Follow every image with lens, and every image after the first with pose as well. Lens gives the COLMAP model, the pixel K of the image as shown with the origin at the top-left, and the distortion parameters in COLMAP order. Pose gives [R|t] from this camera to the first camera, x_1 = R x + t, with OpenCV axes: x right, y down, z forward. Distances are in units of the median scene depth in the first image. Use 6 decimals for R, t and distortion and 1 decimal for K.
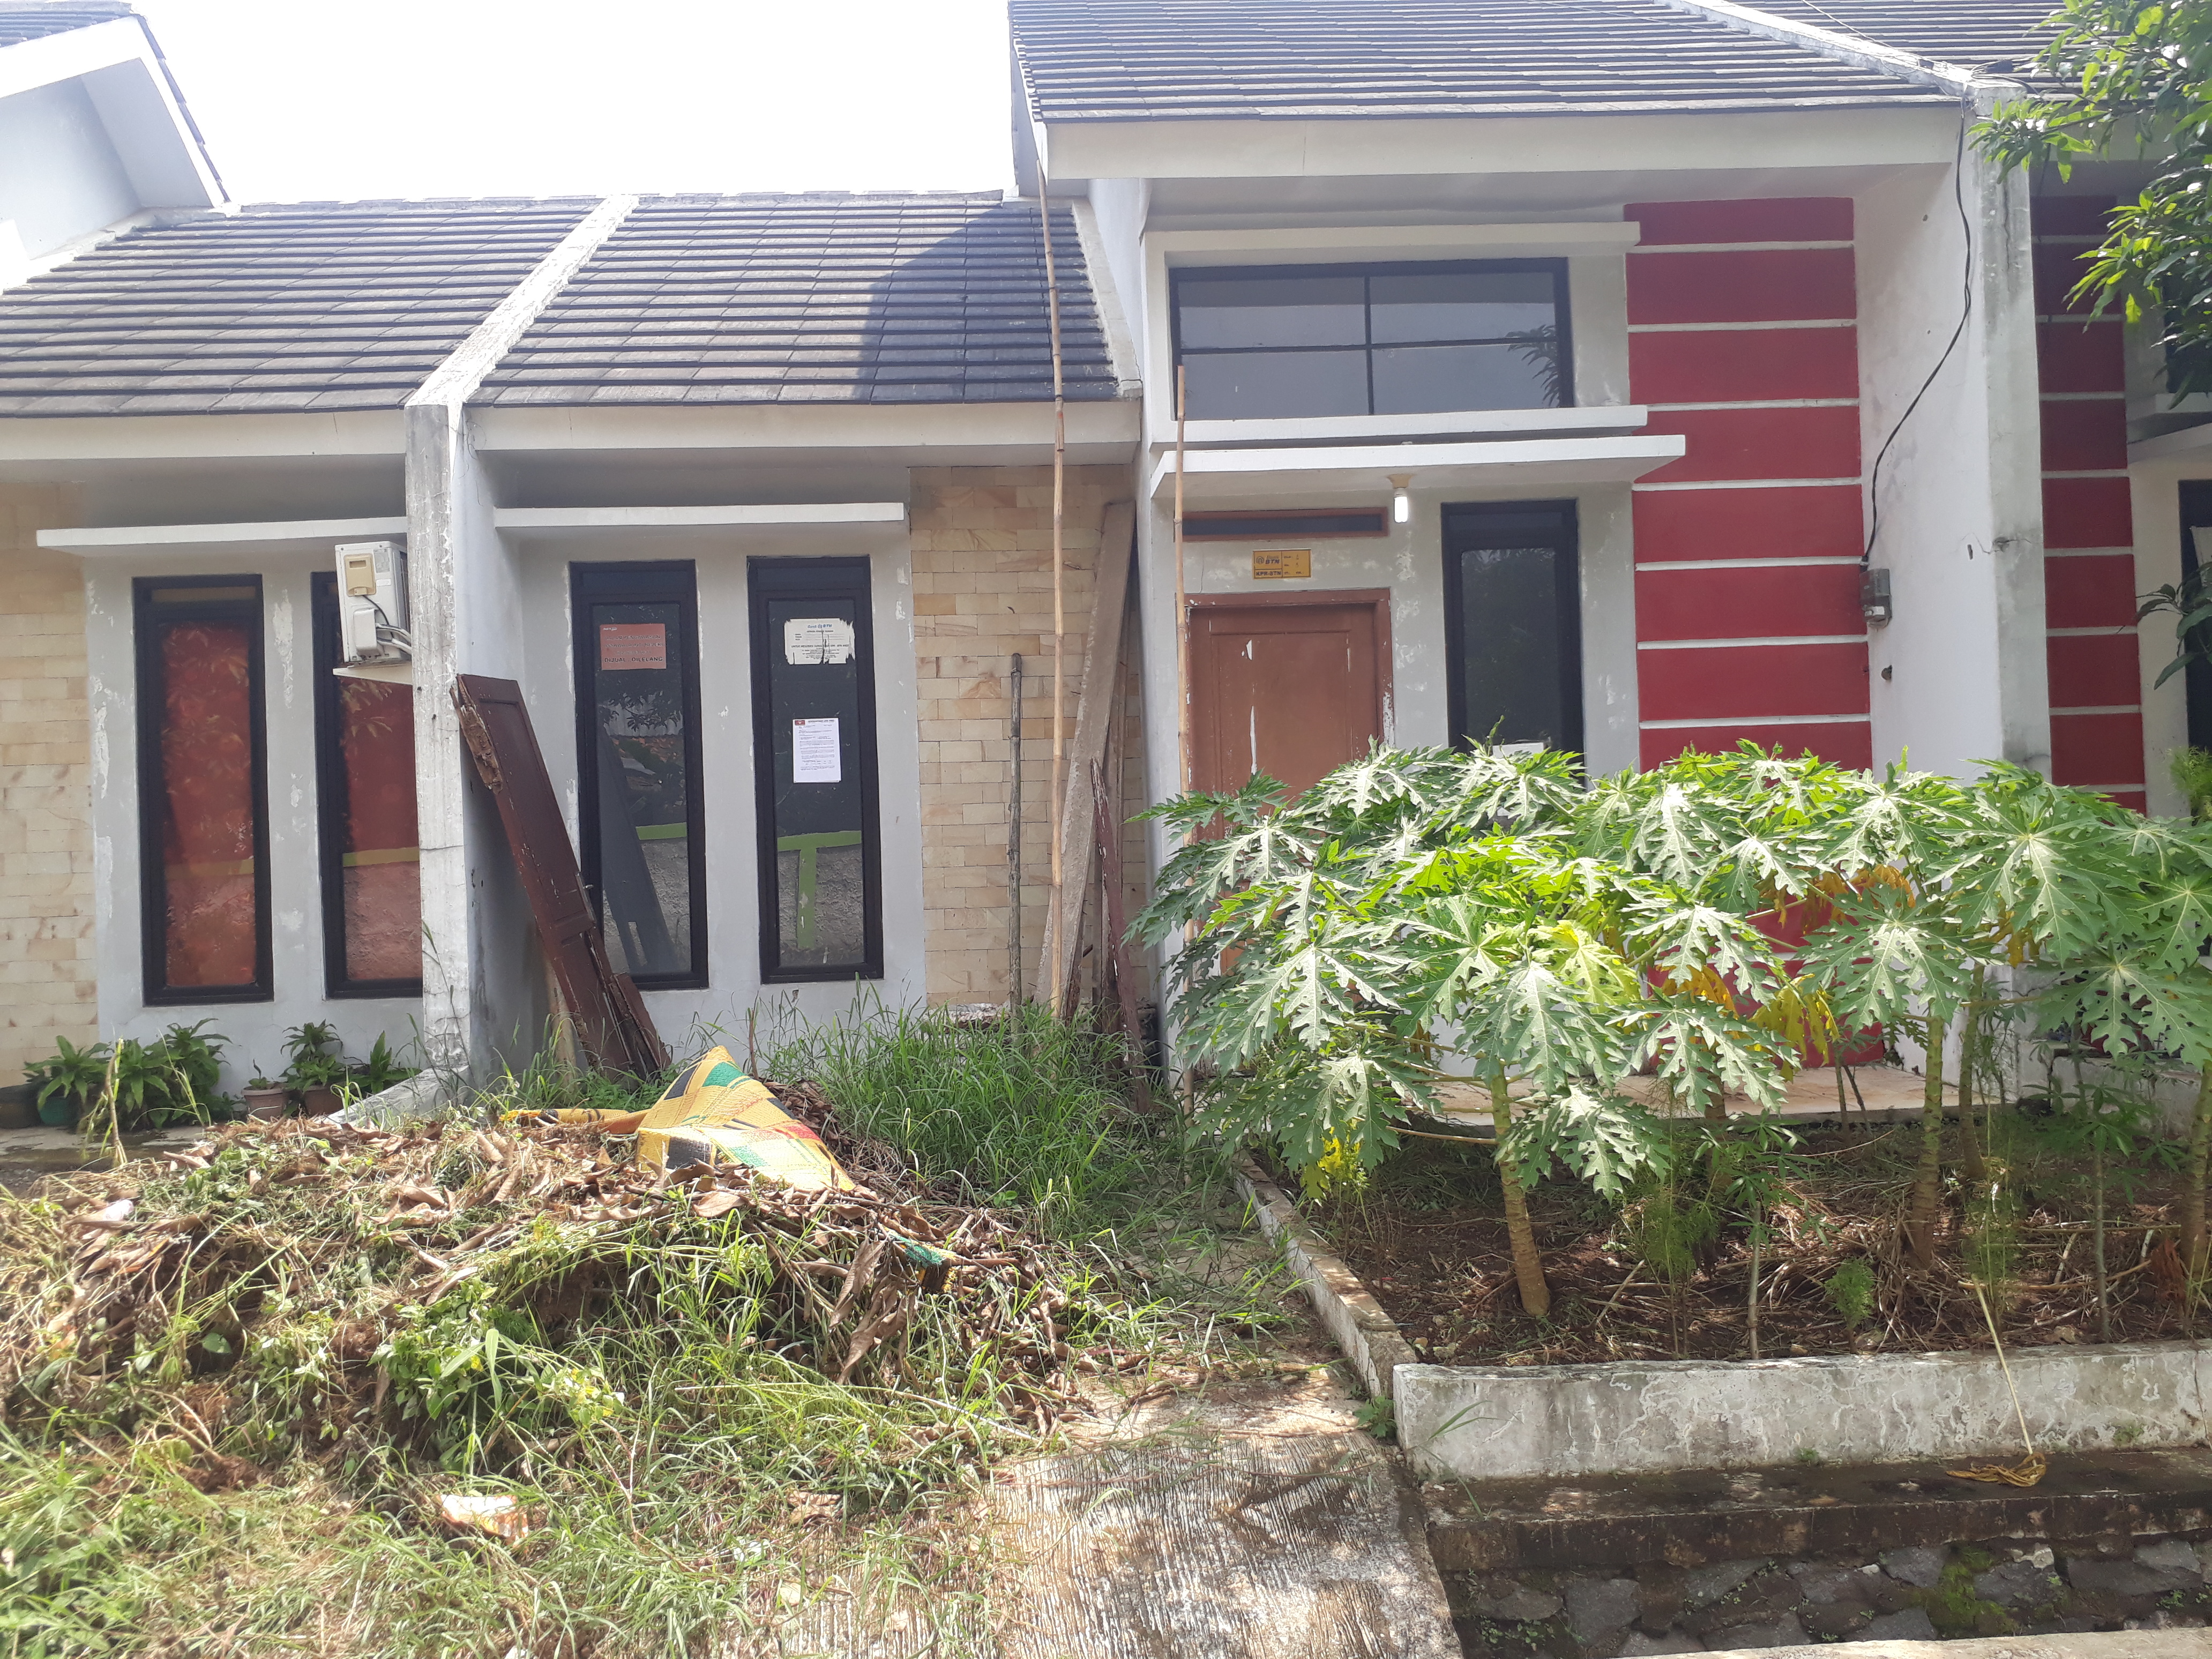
lens RADIAL K [[1778.9, 0, 1096.8], [0, 1778.9, 829.2], [0, 0, 1]] dist [0.011458, -0.001719]
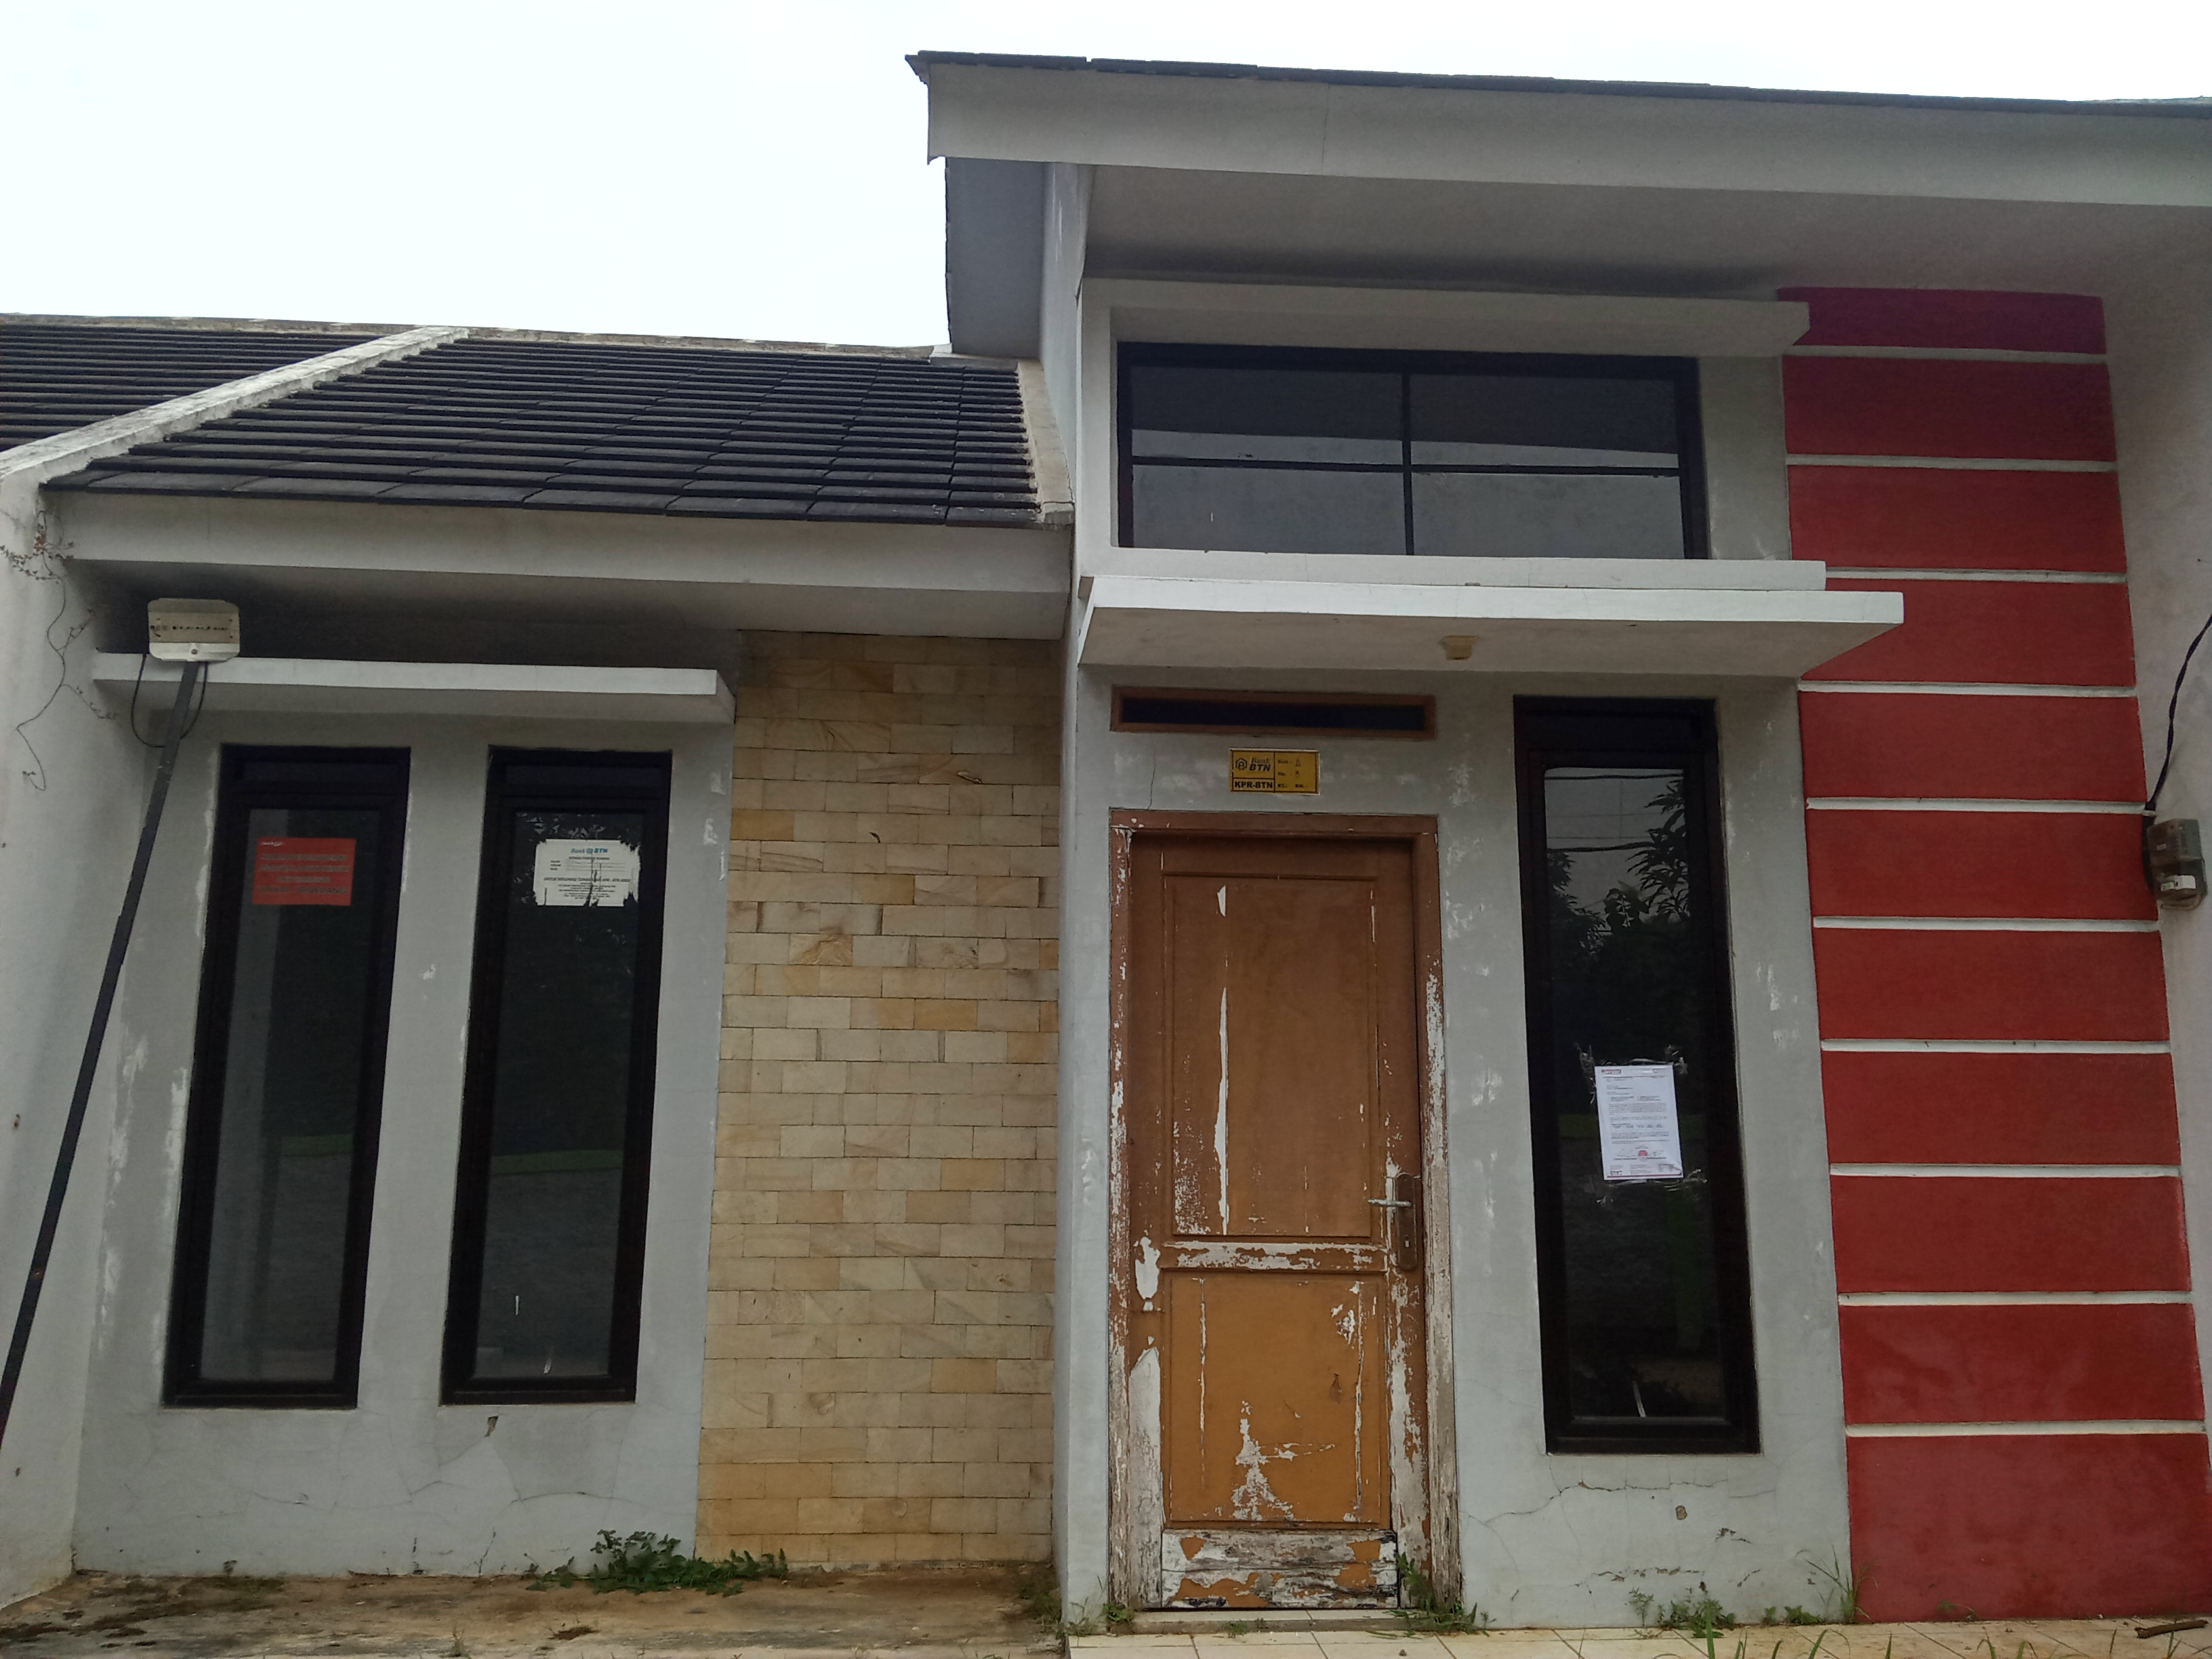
lens RADIAL K [[1786.8, 0, 1108.8], [0, 1786.8, 813.0], [0, 0, 1]] dist [0.047951, -0.021613]
pose [[0.999148, 0.039589, 0.011679, 0.035224], [-0.036742, 0.981981, -0.185375, -0.009750], [-0.018807, 0.184788, 0.982598, 0.347342]]
